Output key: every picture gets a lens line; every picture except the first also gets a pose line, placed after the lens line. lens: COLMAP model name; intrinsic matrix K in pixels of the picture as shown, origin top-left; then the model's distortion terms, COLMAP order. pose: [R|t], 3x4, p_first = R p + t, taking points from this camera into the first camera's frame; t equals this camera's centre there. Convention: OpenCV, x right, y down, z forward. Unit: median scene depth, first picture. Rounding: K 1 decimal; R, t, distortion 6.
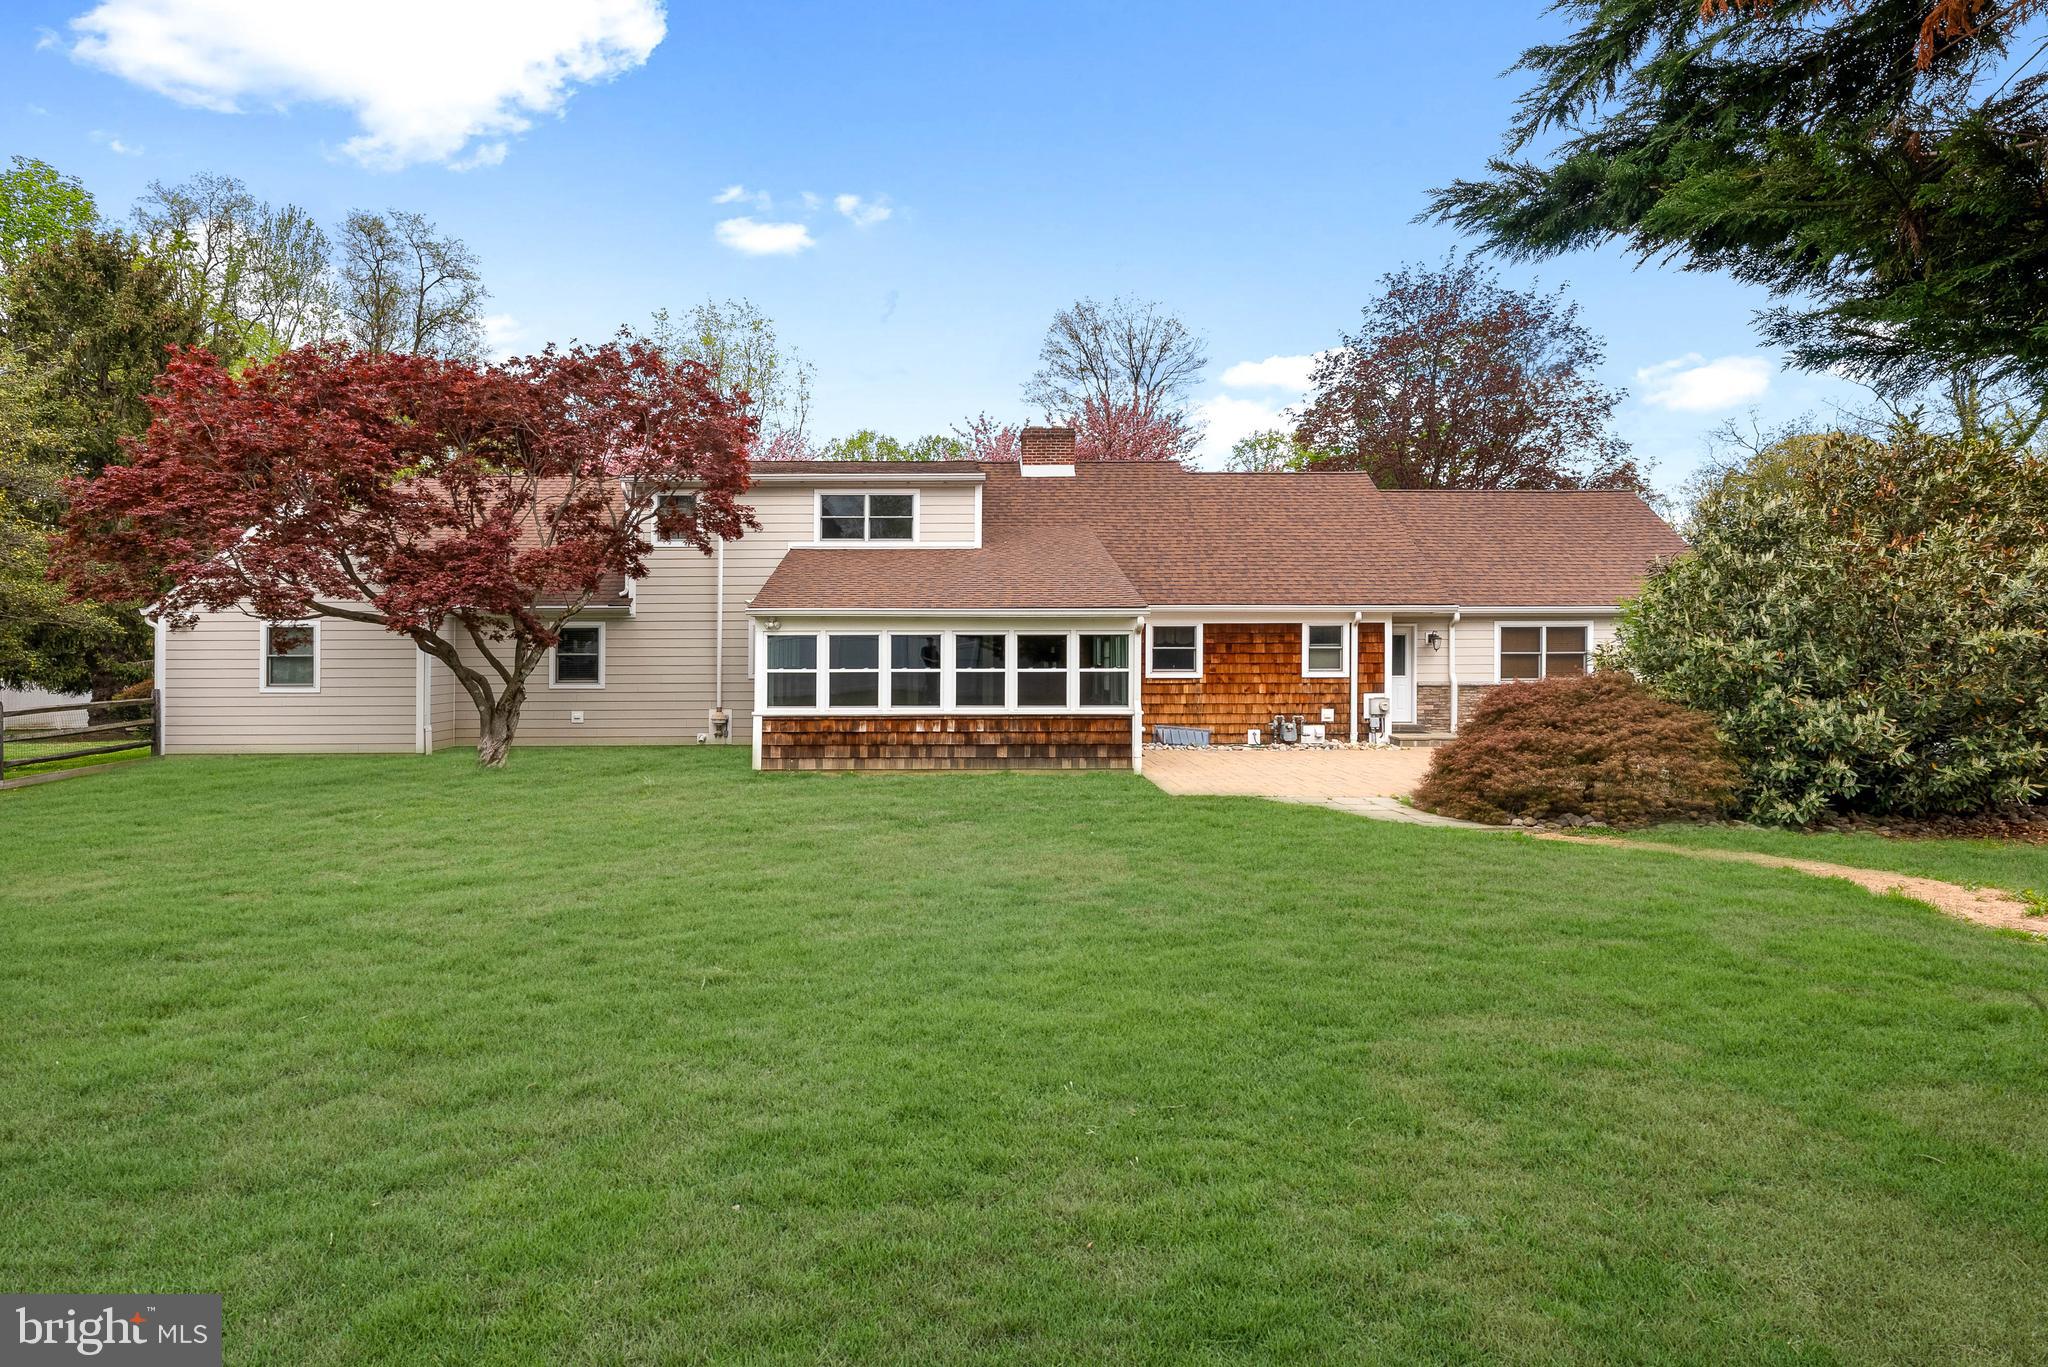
lens RADIAL K [[1017.8, 0, 938.5], [0, 1017.8, 659.0], [0, 0, 1]] dist [-0.002722, -0.000406]
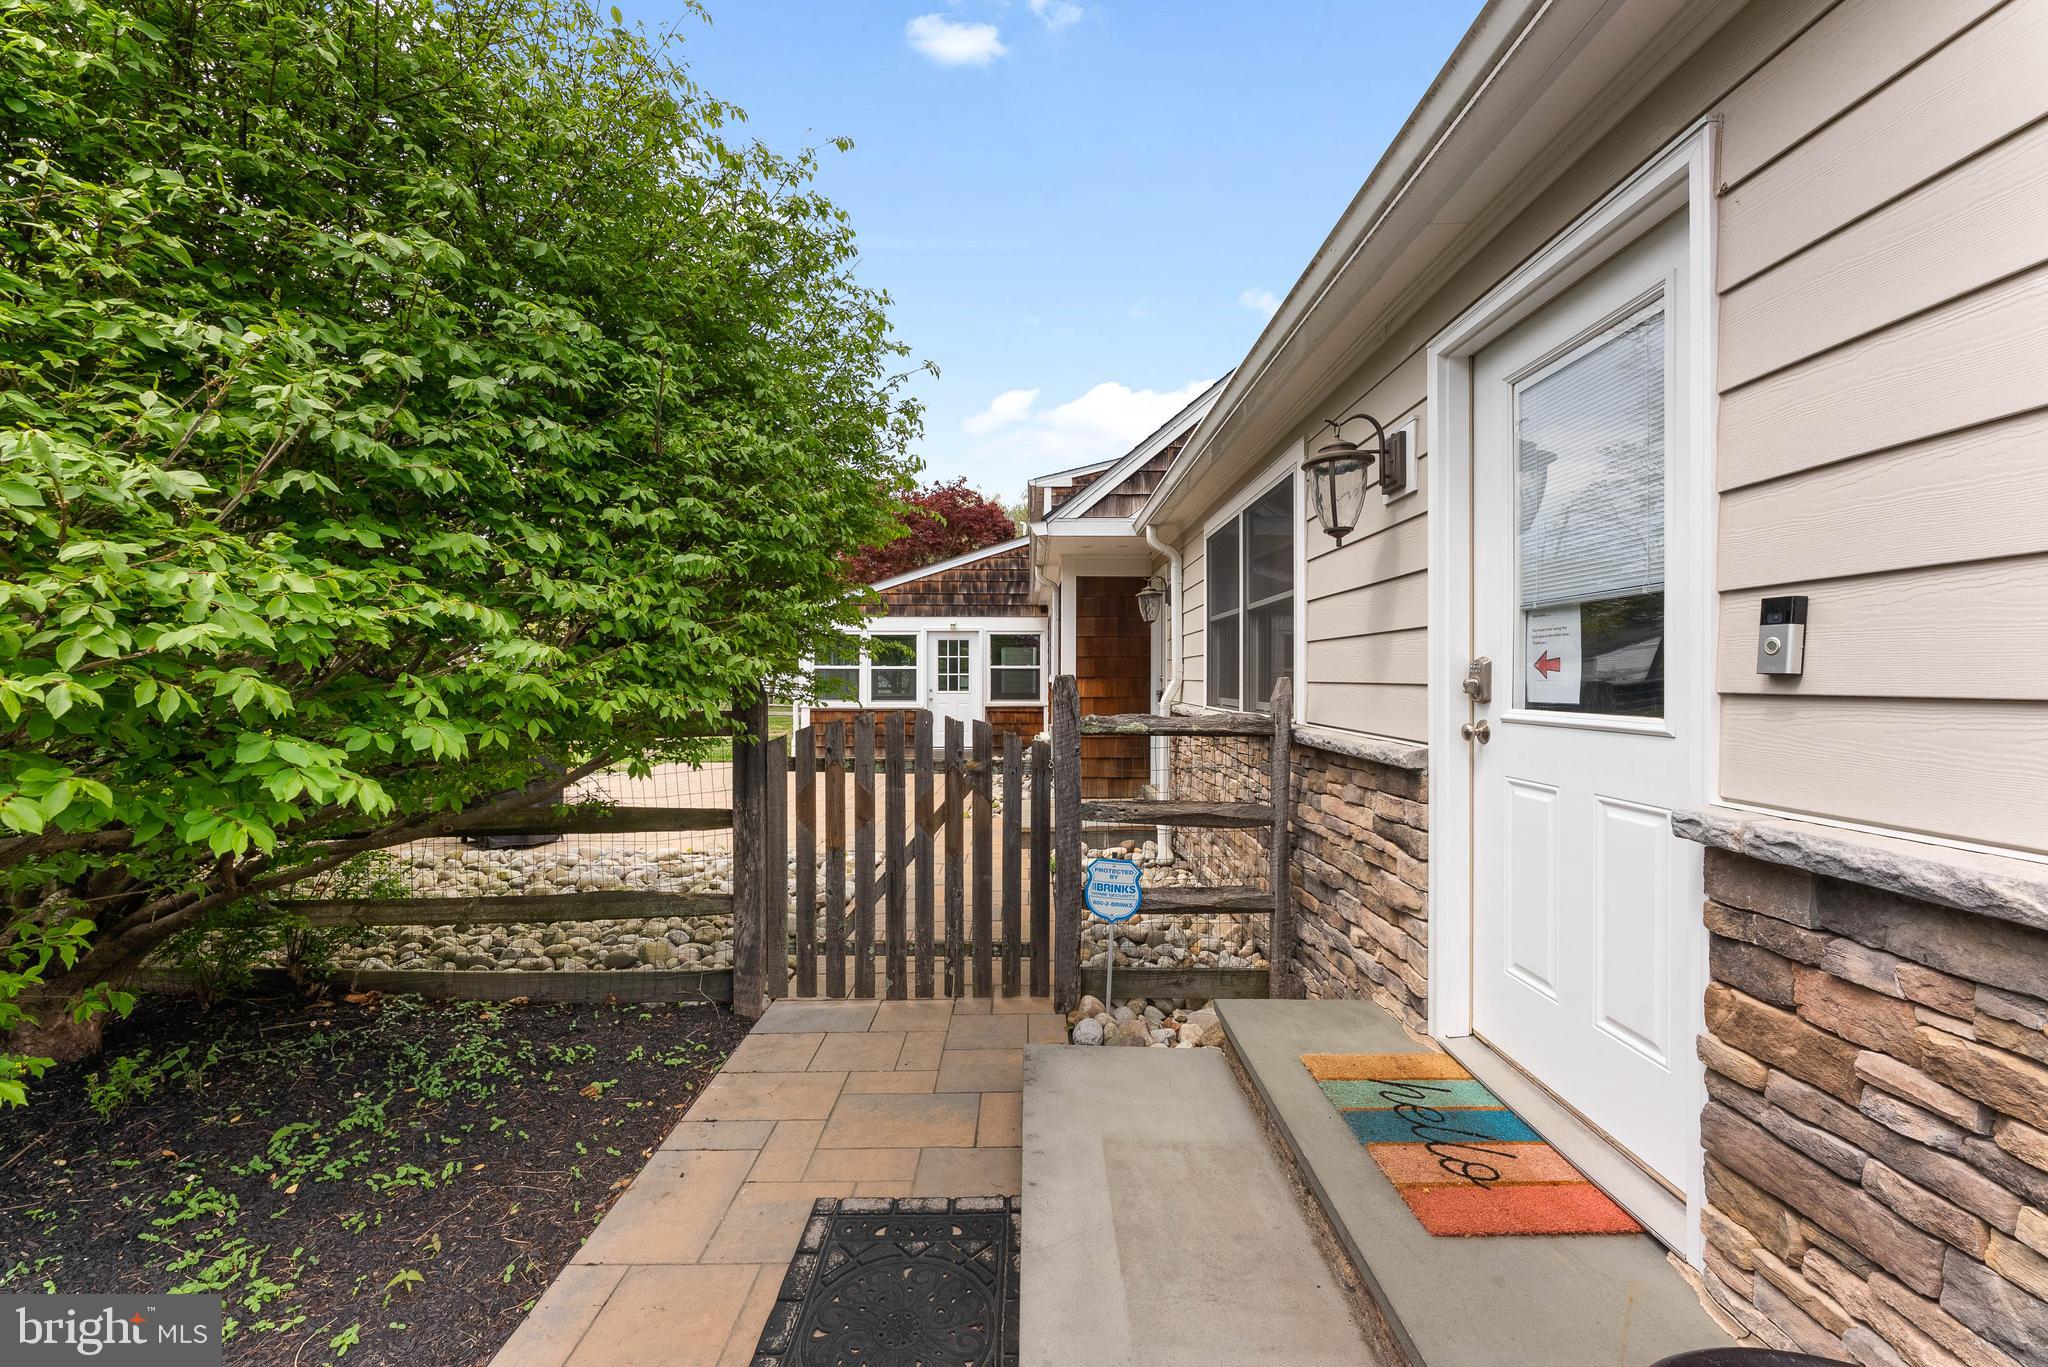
lens RADIAL K [[812.9, 0, 1024.0], [0, 812.9, 683.5], [0, 0, 1]] dist [0.001319, -0.004708]
pose [[0.007597, 0.011019, -0.999910, 0.853302], [-0.011114, 0.999878, 0.010934, 0.013189], [0.999909, 0.011030, 0.007718, 0.980377]]
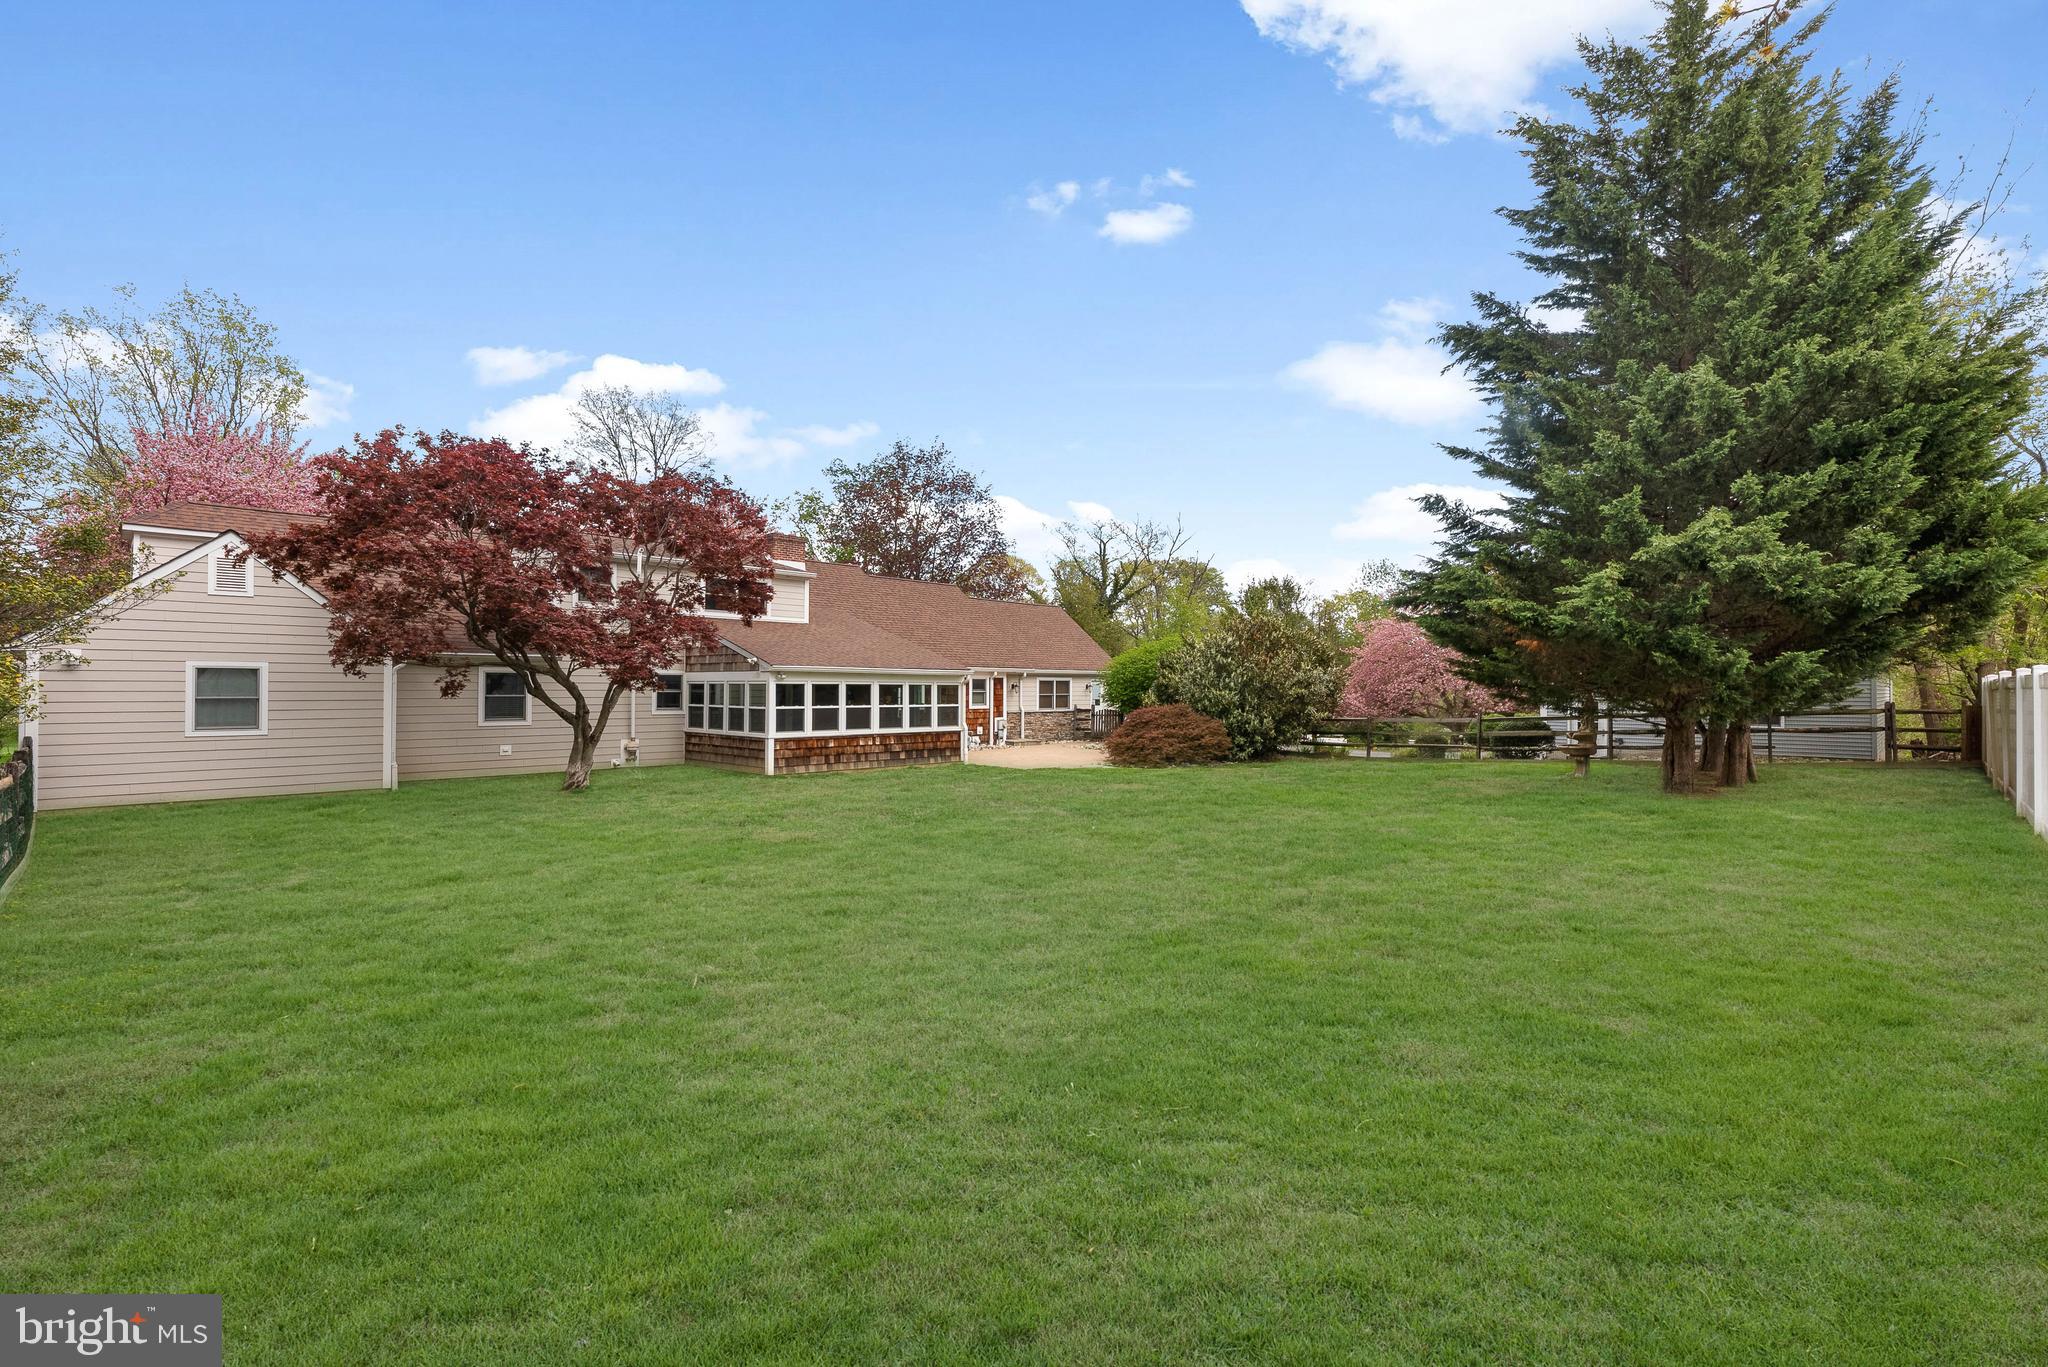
lens RADIAL K [[930.3, 0, 1024.0], [0, 930.3, 683.5], [0, 0, 1]] dist [-0.000185, -0.000145]
pose [[0.693796, 0.008485, 0.720122, -0.711169], [0.000267, 0.999927, -0.012039, -0.005912], [-0.720172, 0.008545, 0.693743, -0.157095]]
